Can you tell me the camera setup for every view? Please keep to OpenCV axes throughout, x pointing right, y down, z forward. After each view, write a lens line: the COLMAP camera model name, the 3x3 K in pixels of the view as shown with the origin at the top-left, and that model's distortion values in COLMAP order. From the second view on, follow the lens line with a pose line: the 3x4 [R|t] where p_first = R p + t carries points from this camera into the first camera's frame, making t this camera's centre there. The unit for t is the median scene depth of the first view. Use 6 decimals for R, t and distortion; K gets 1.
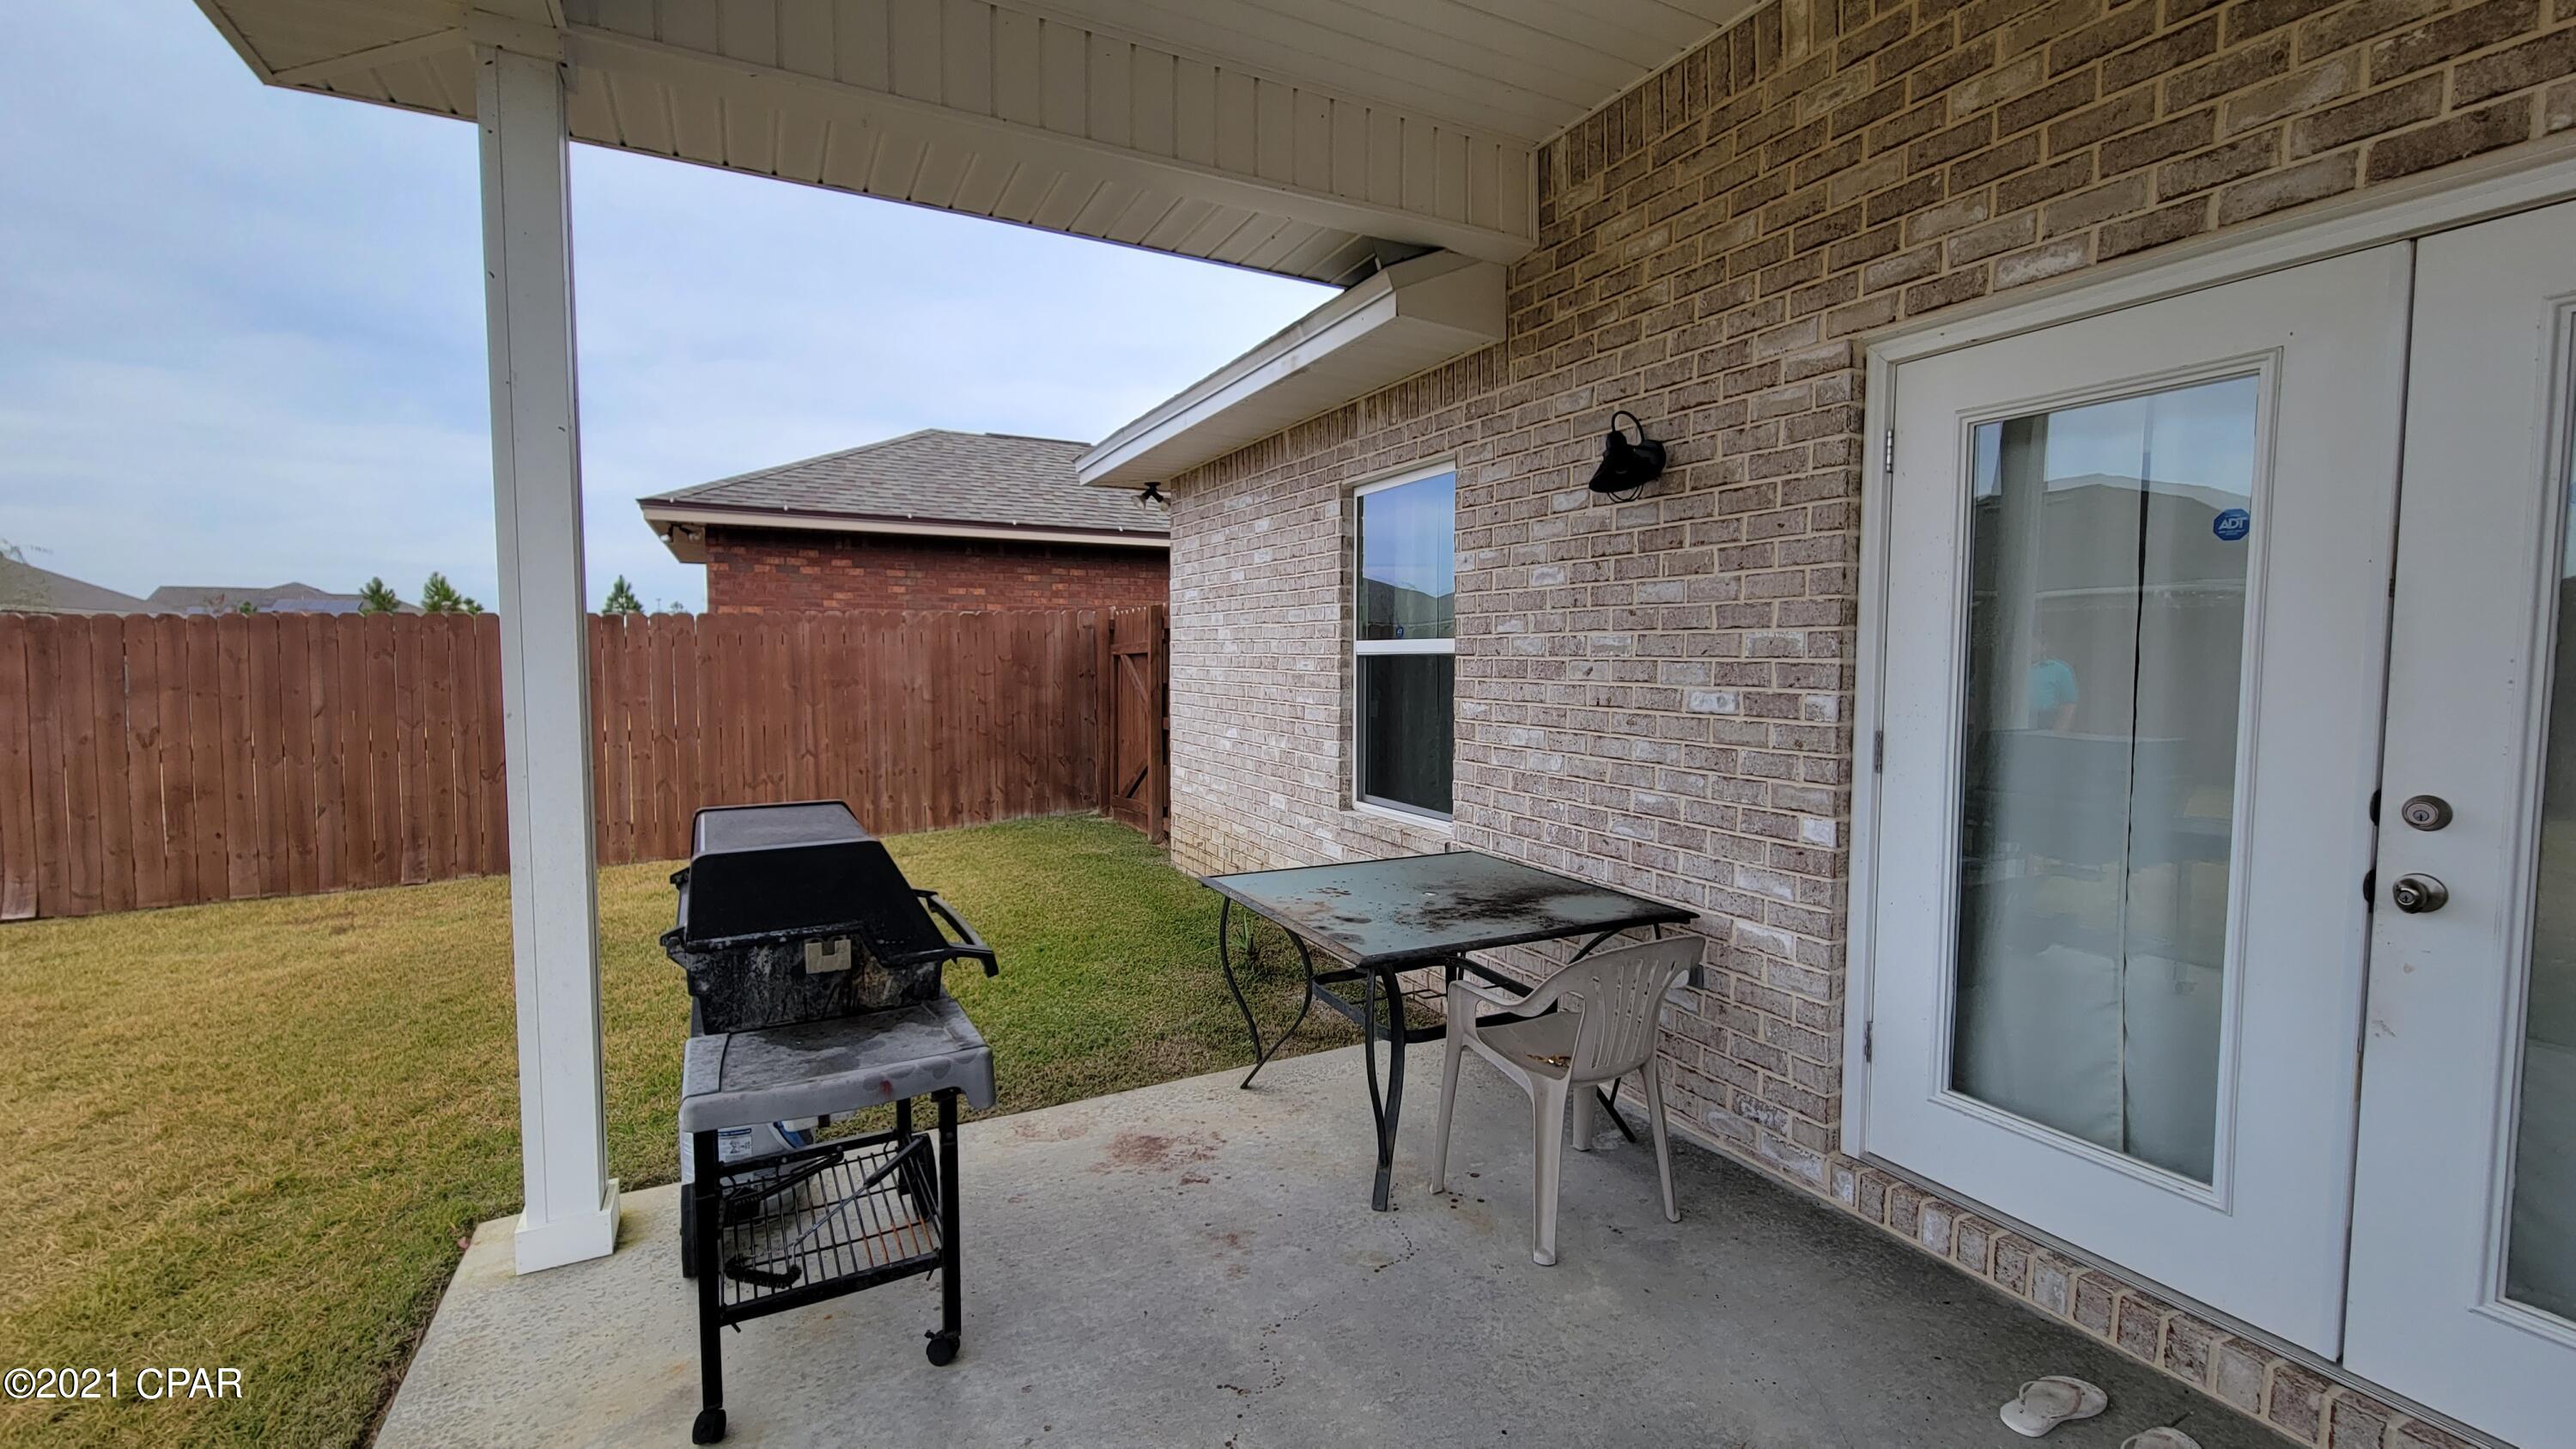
lens RADIAL K [[1059.3, 0, 1298.4], [0, 1059.3, 720.4], [0, 0, 1]] dist [-0.000599, -0.001318]
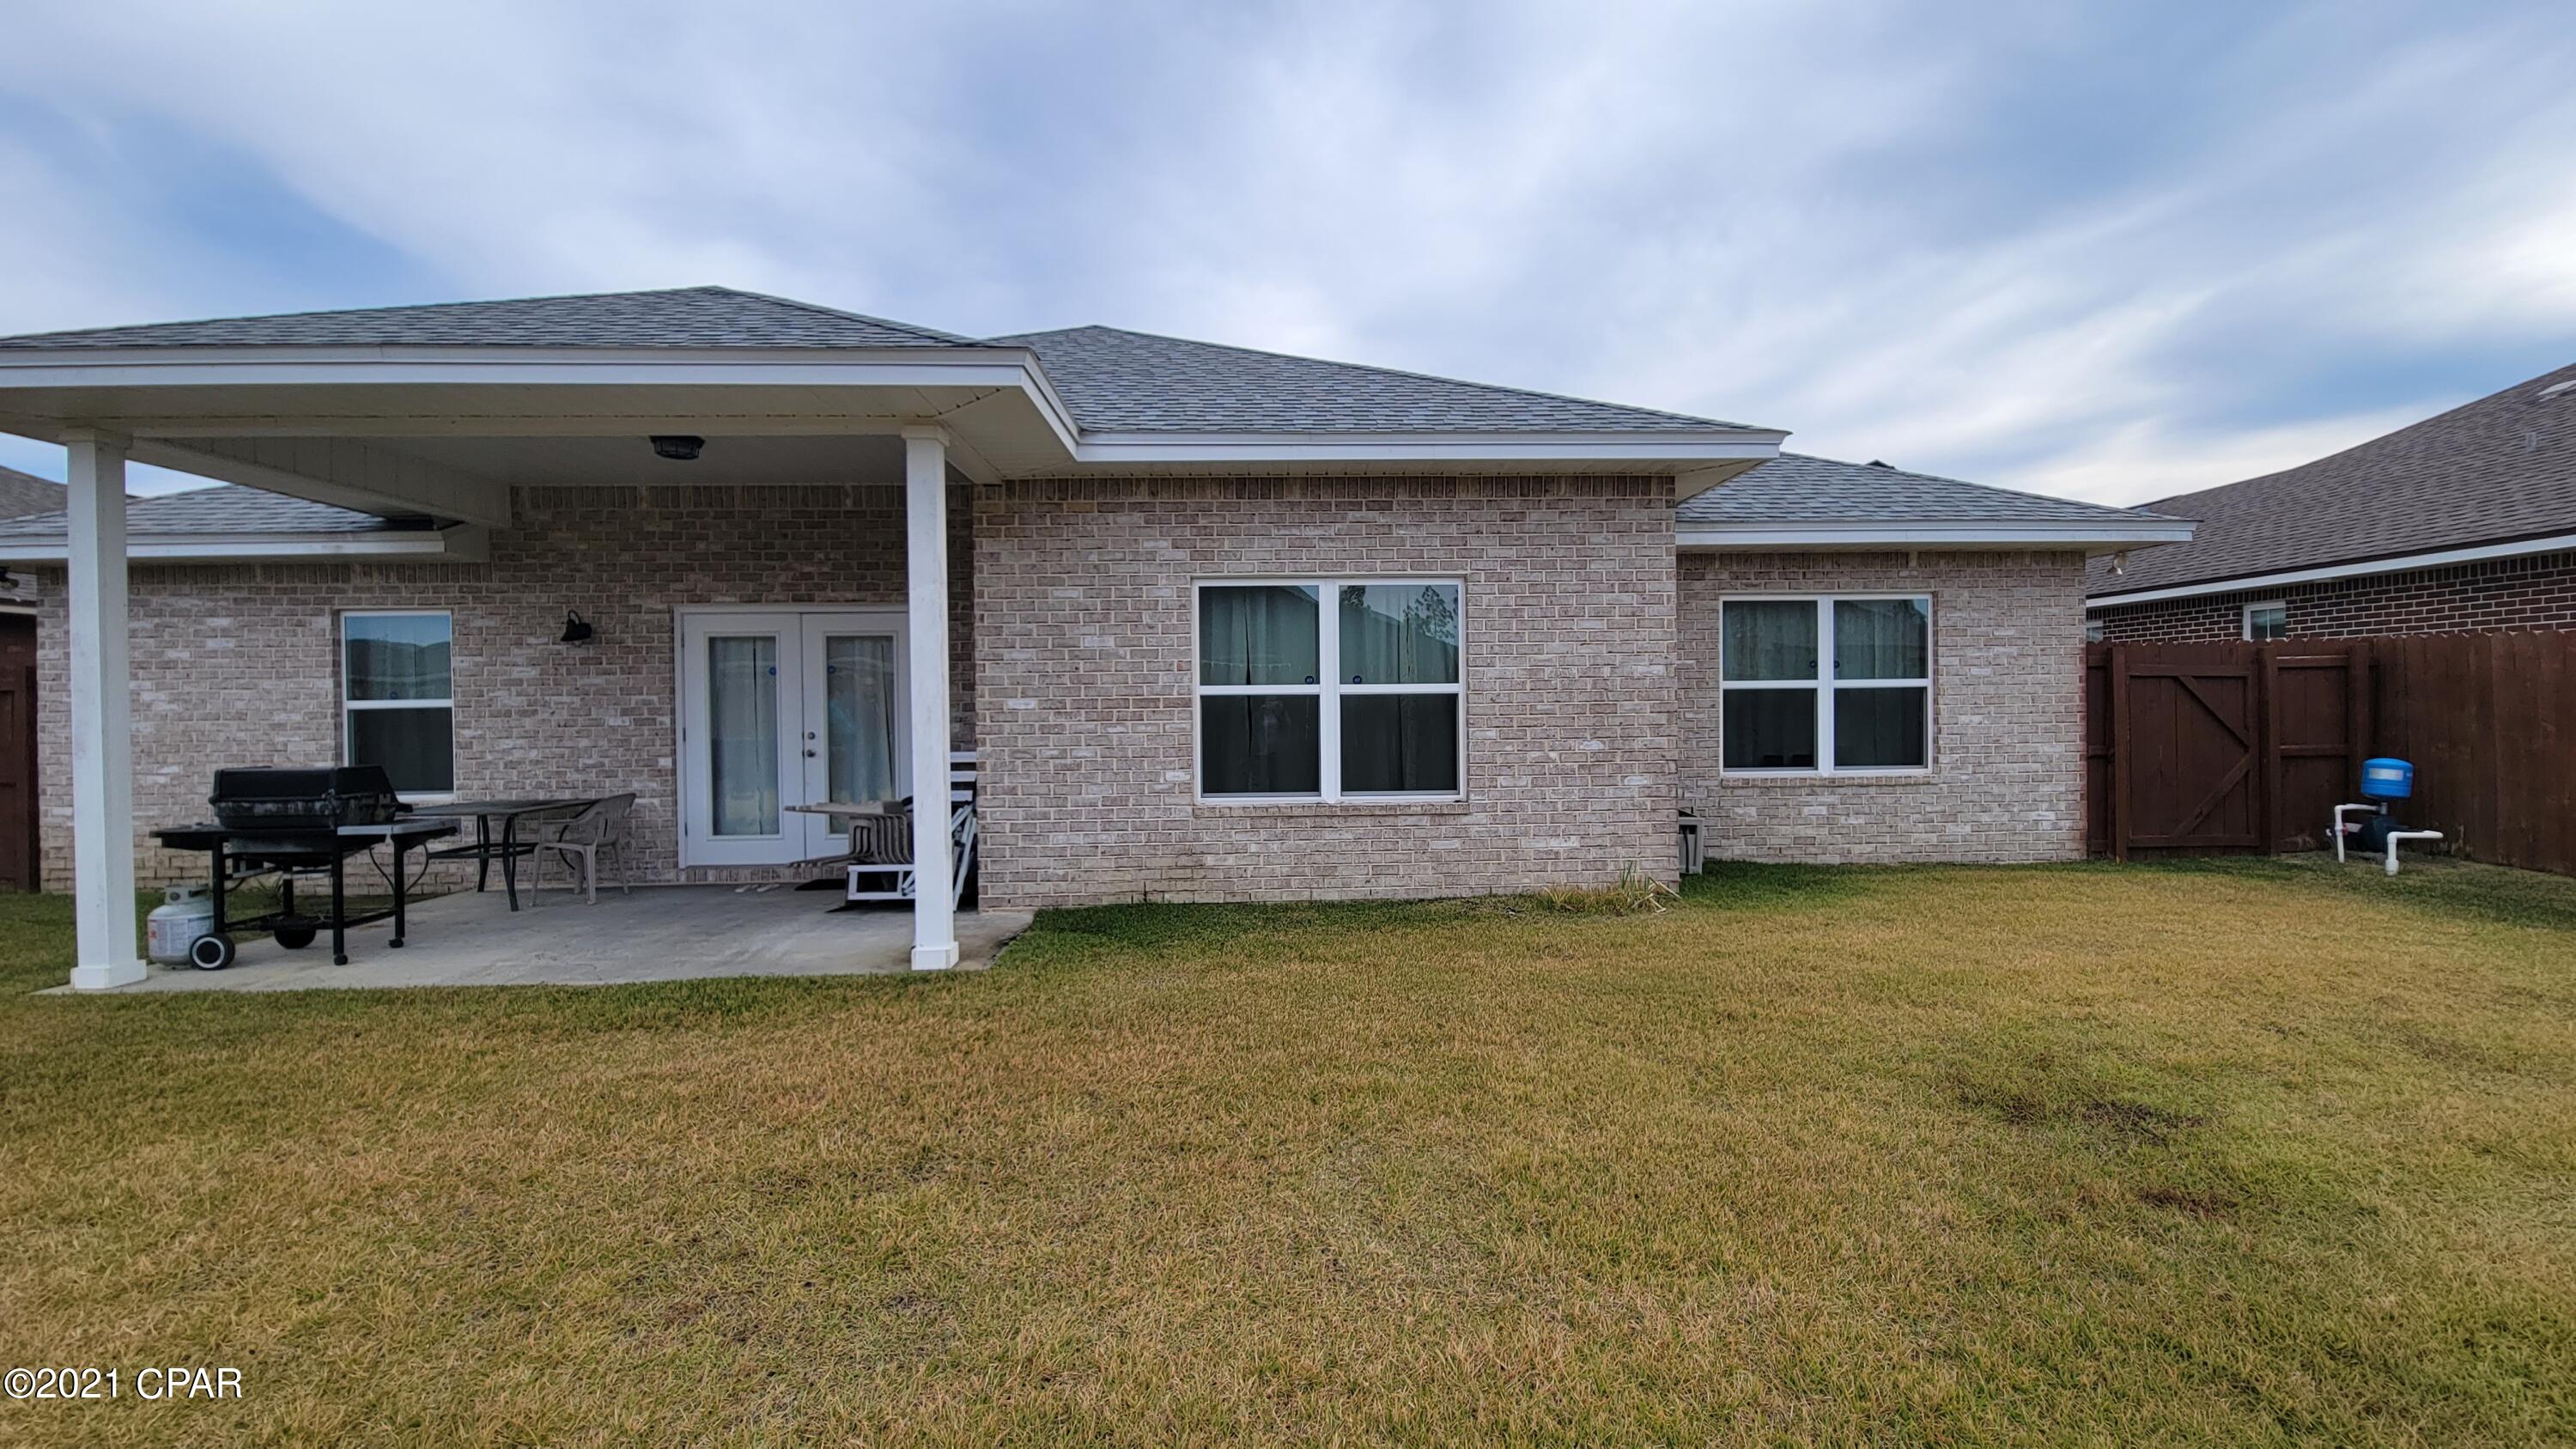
lens RADIAL K [[1059.3, 0, 1305.6], [0, 1059.3, 721.6], [0, 0, 1]] dist [-0.000599, -0.001318]
pose [[0.423465, -0.016013, 0.905771, -1.345526], [0.071929, 0.997281, -0.015997, 0.153559], [-0.903052, 0.071926, 0.423466, -1.773220]]
